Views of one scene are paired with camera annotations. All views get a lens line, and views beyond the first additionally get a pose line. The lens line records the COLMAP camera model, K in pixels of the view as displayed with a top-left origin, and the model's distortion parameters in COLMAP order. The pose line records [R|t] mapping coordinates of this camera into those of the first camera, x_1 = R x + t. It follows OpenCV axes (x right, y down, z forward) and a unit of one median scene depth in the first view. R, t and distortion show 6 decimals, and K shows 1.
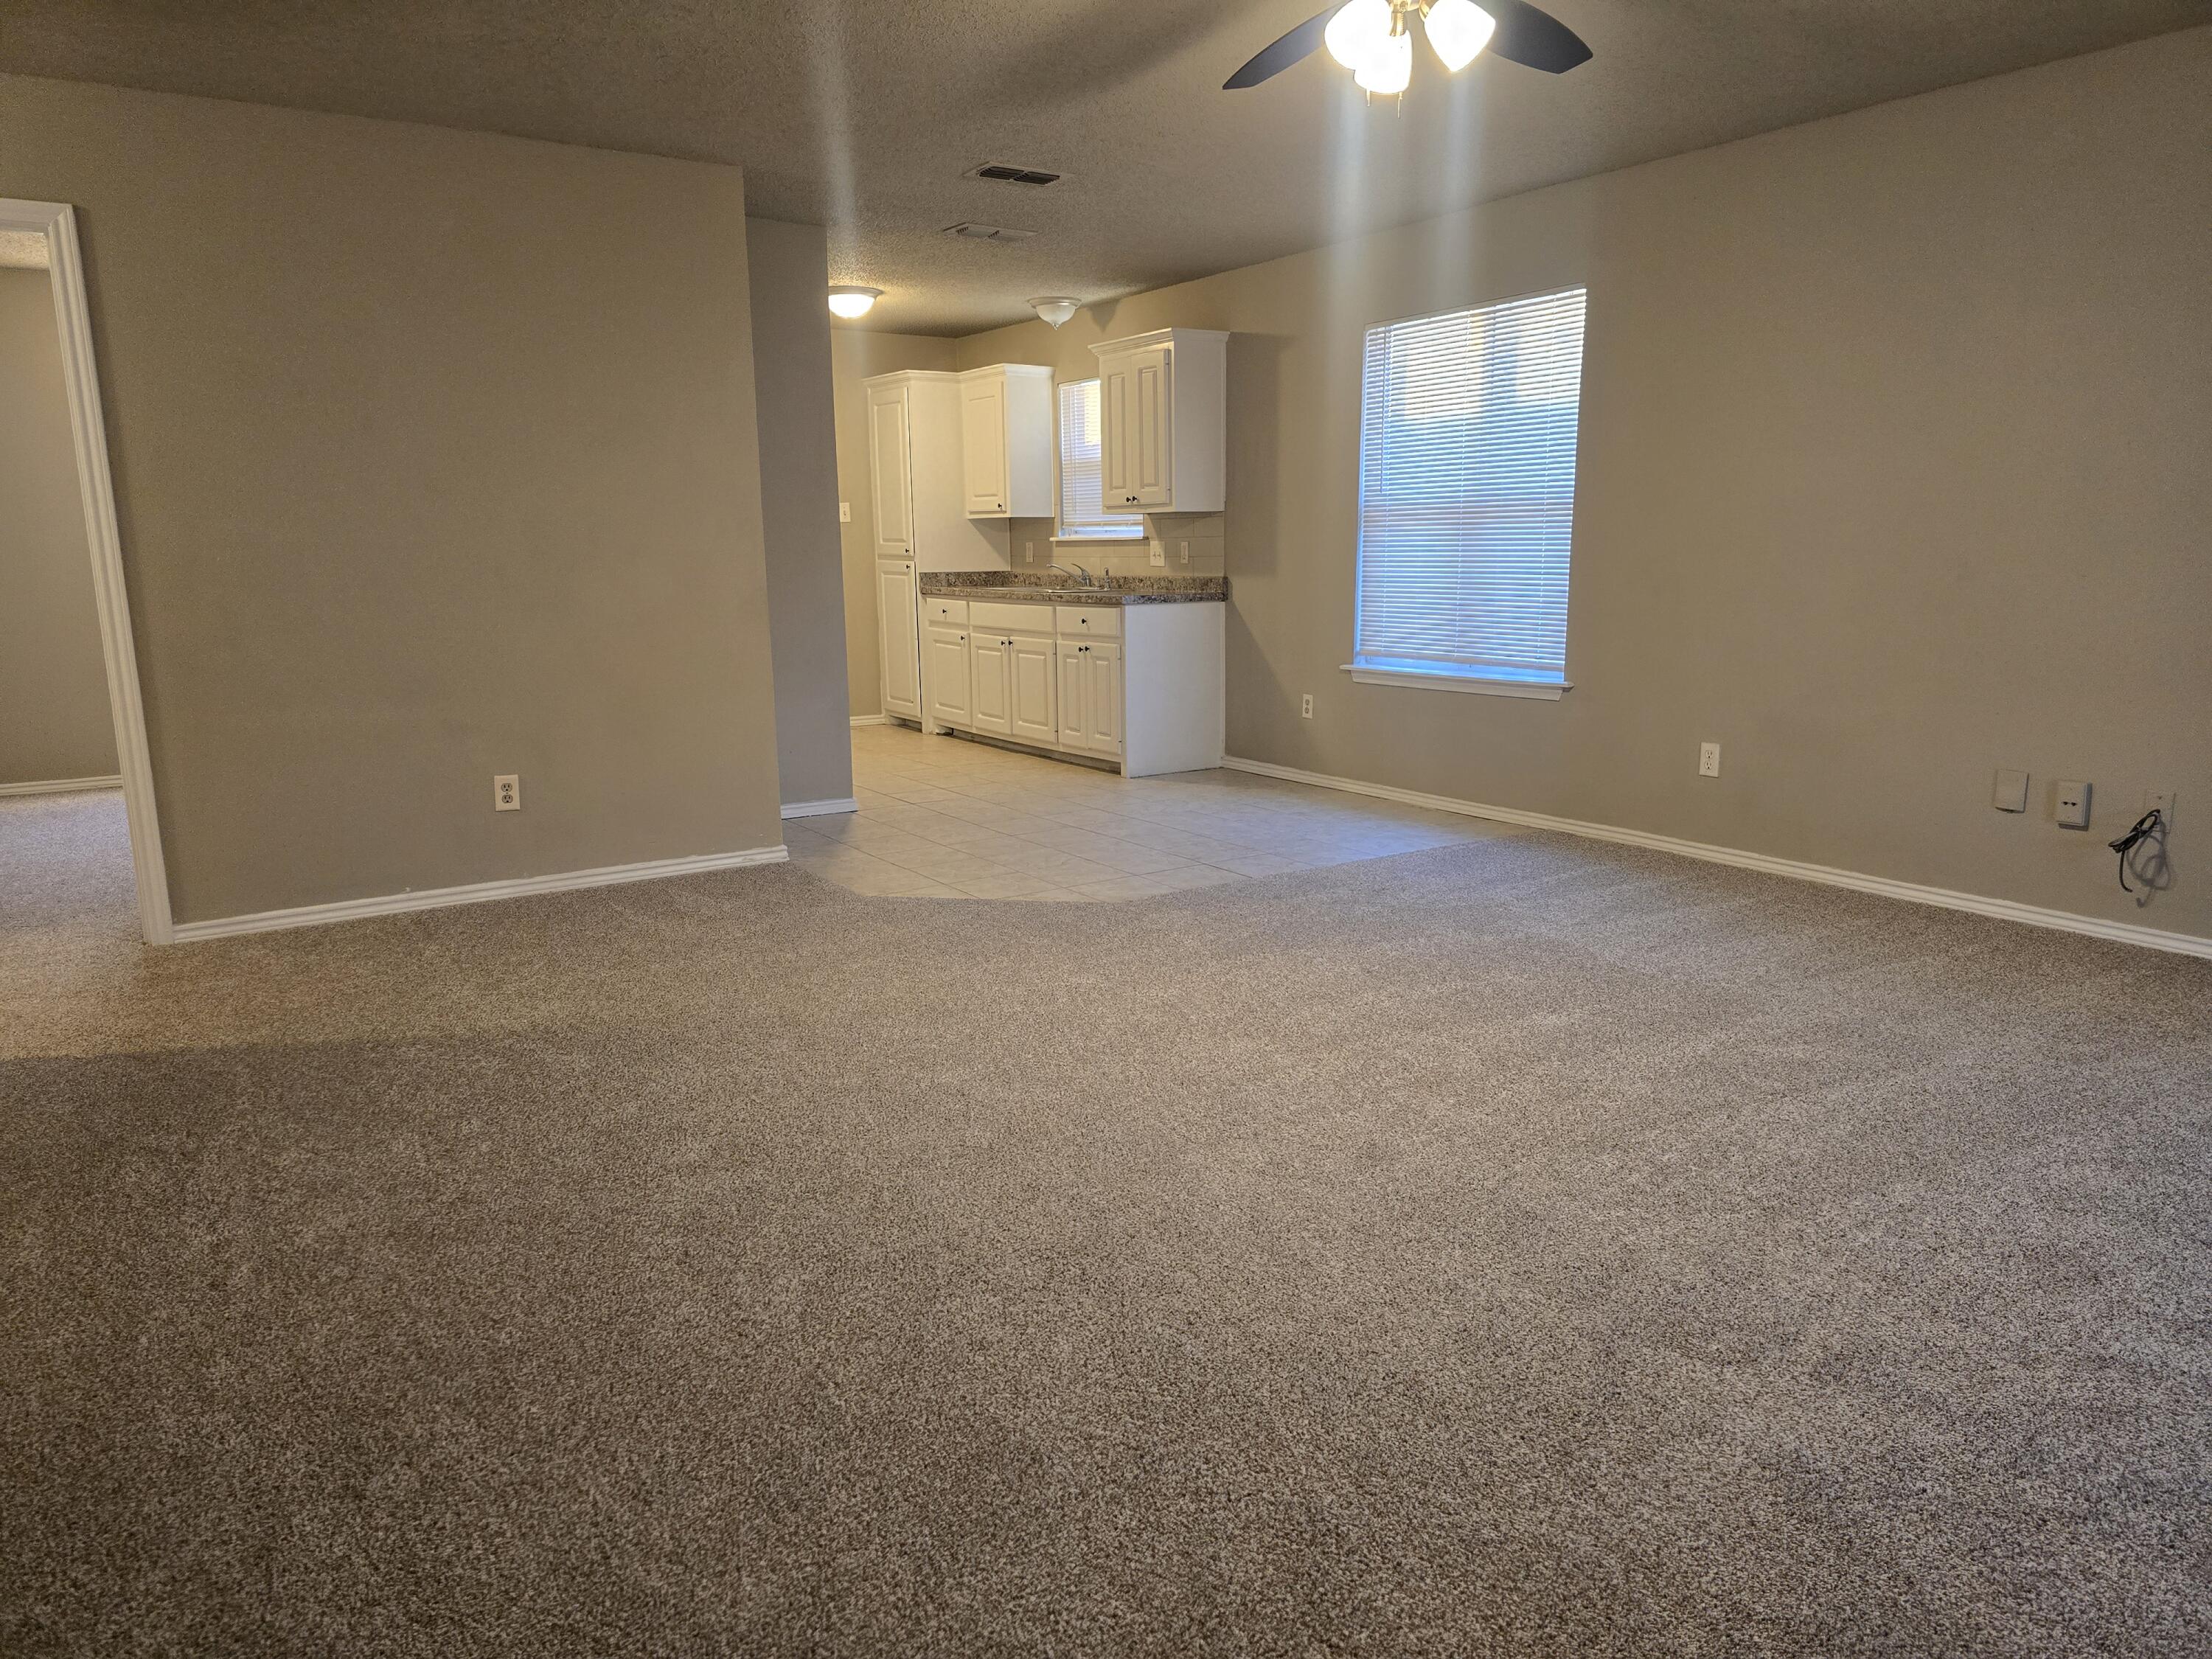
lens RADIAL K [[1498.7, 0, 1088.8], [0, 1498.7, 852.6], [0, 0, 1]] dist [0.038435, -0.025267]
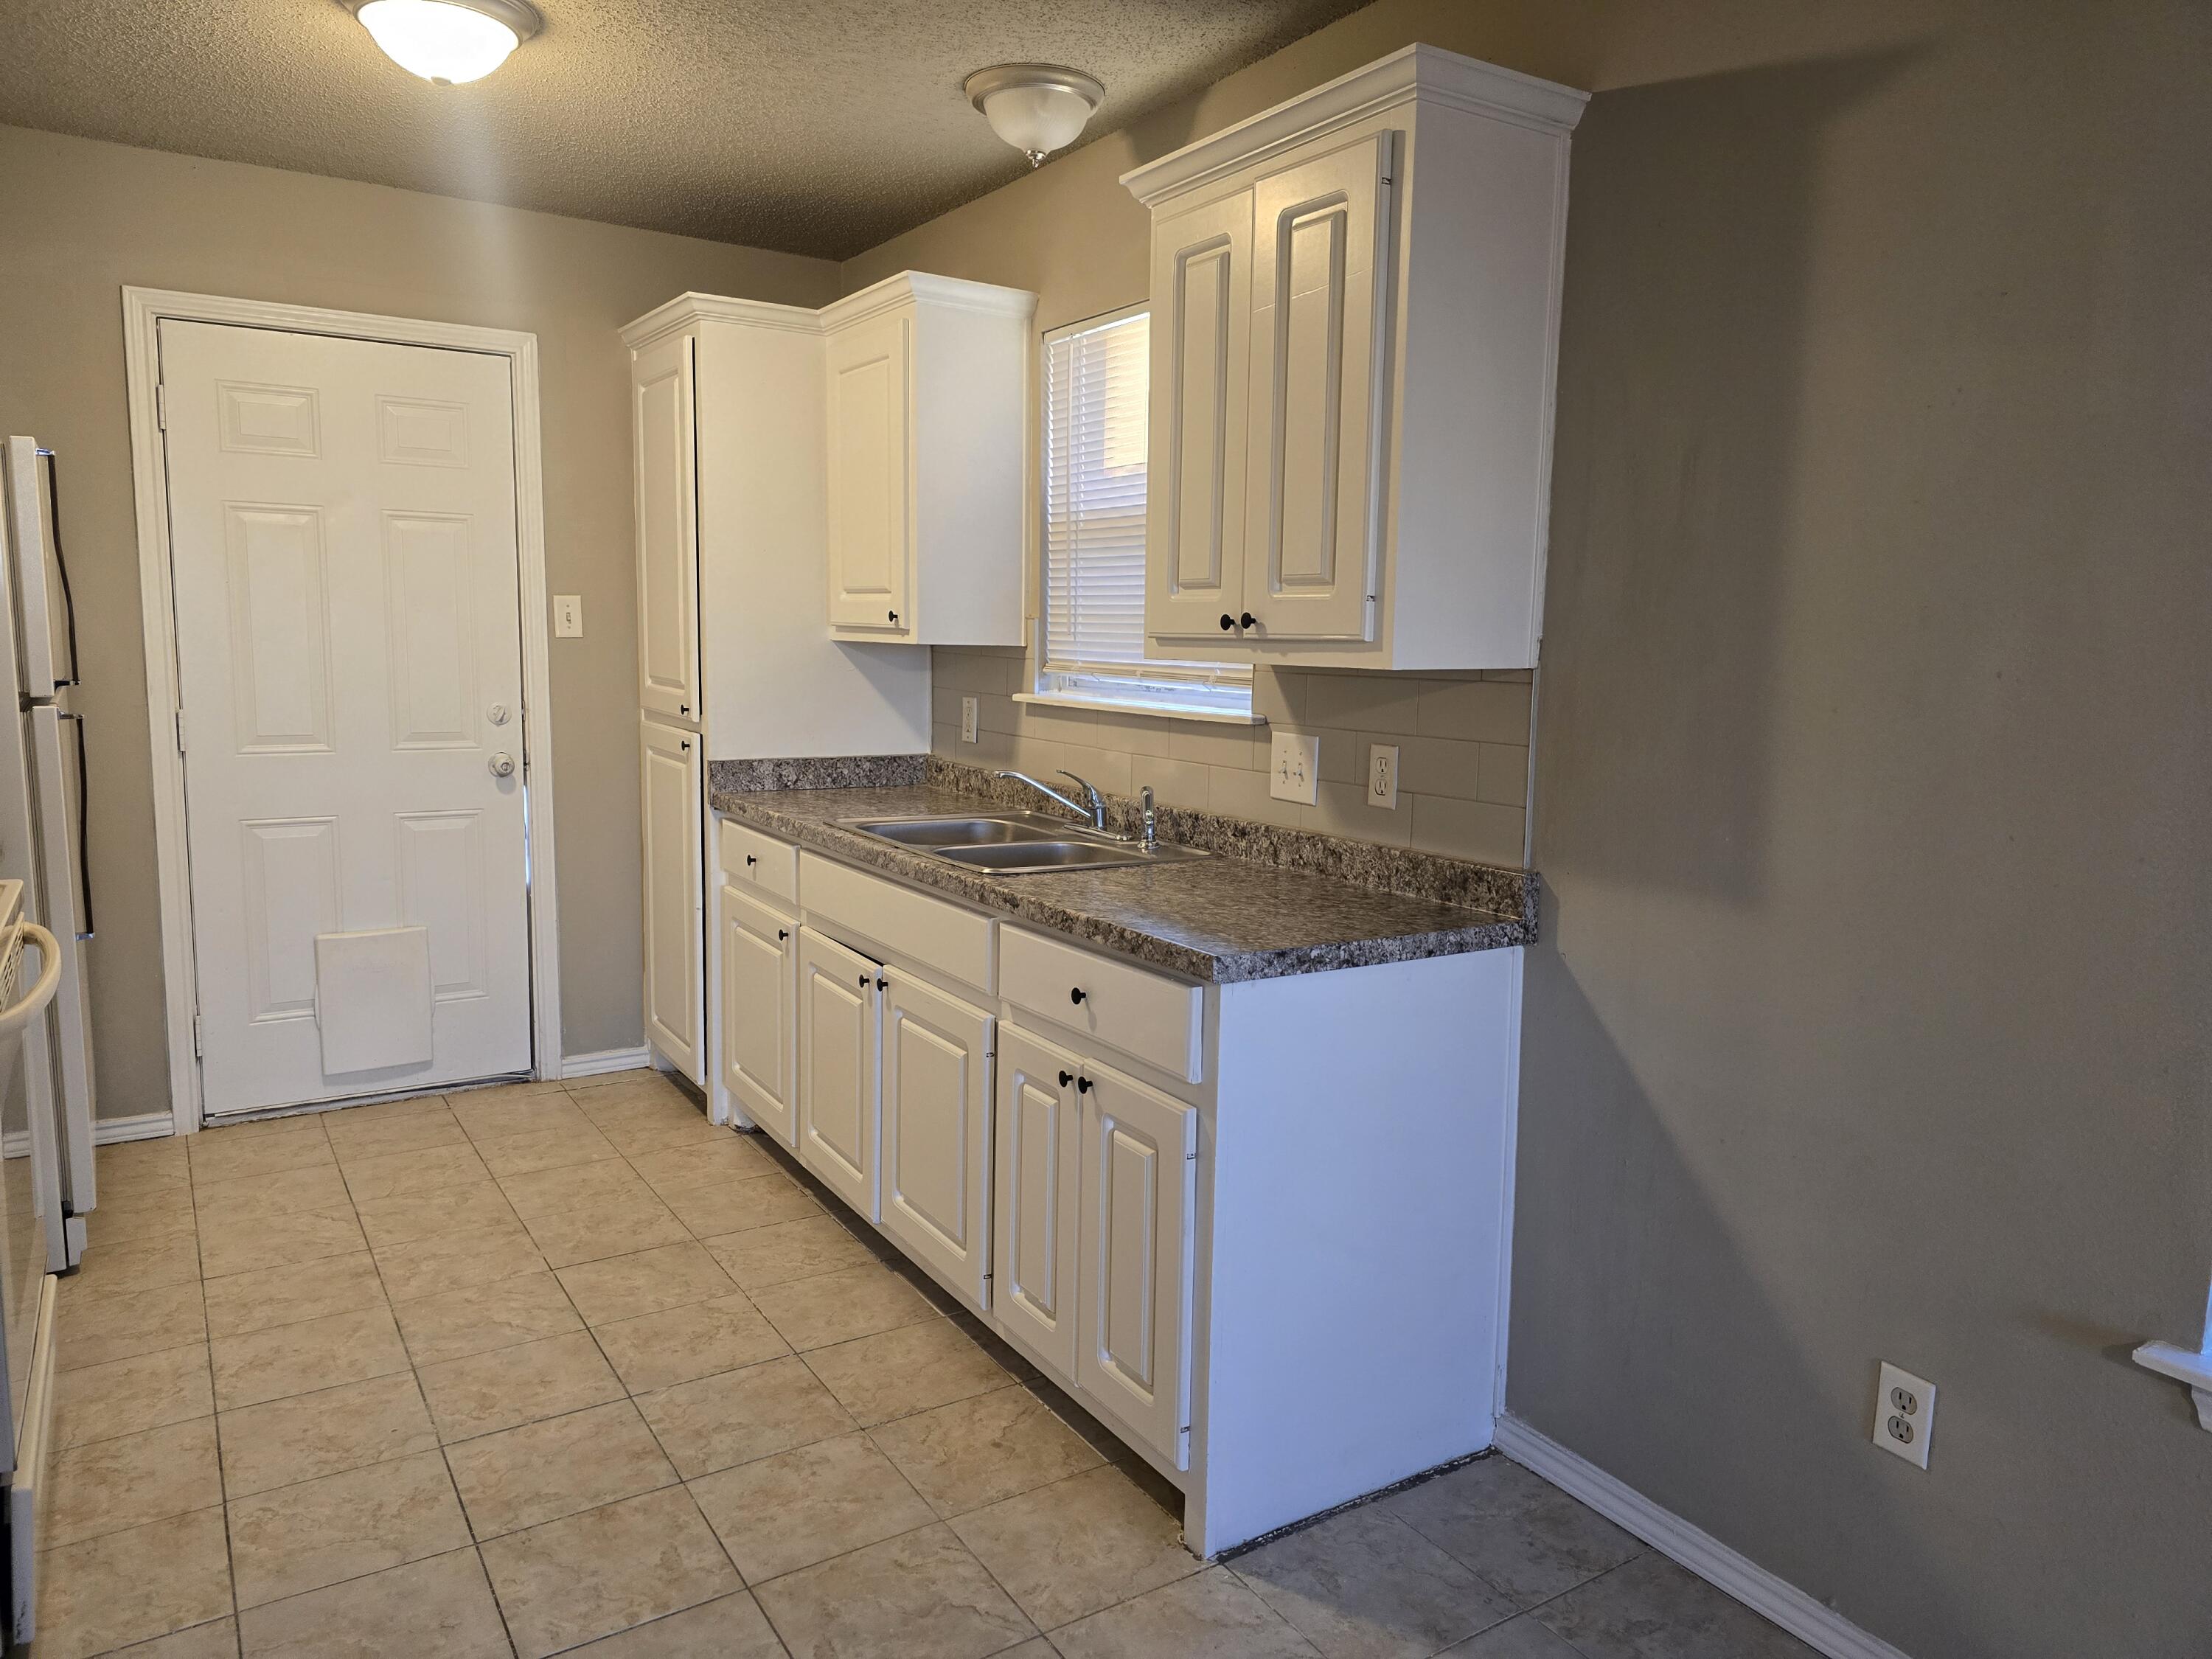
lens RADIAL K [[1498.7, 0, 1115.9], [0, 1498.7, 814.2], [0, 0, 1]] dist [0.038435, -0.025267]
pose [[0.999284, 0.036122, 0.011246, -0.000660], [-0.035035, 0.995742, -0.085262, -0.151411], [-0.014278, 0.084807, 0.996295, 0.624097]]
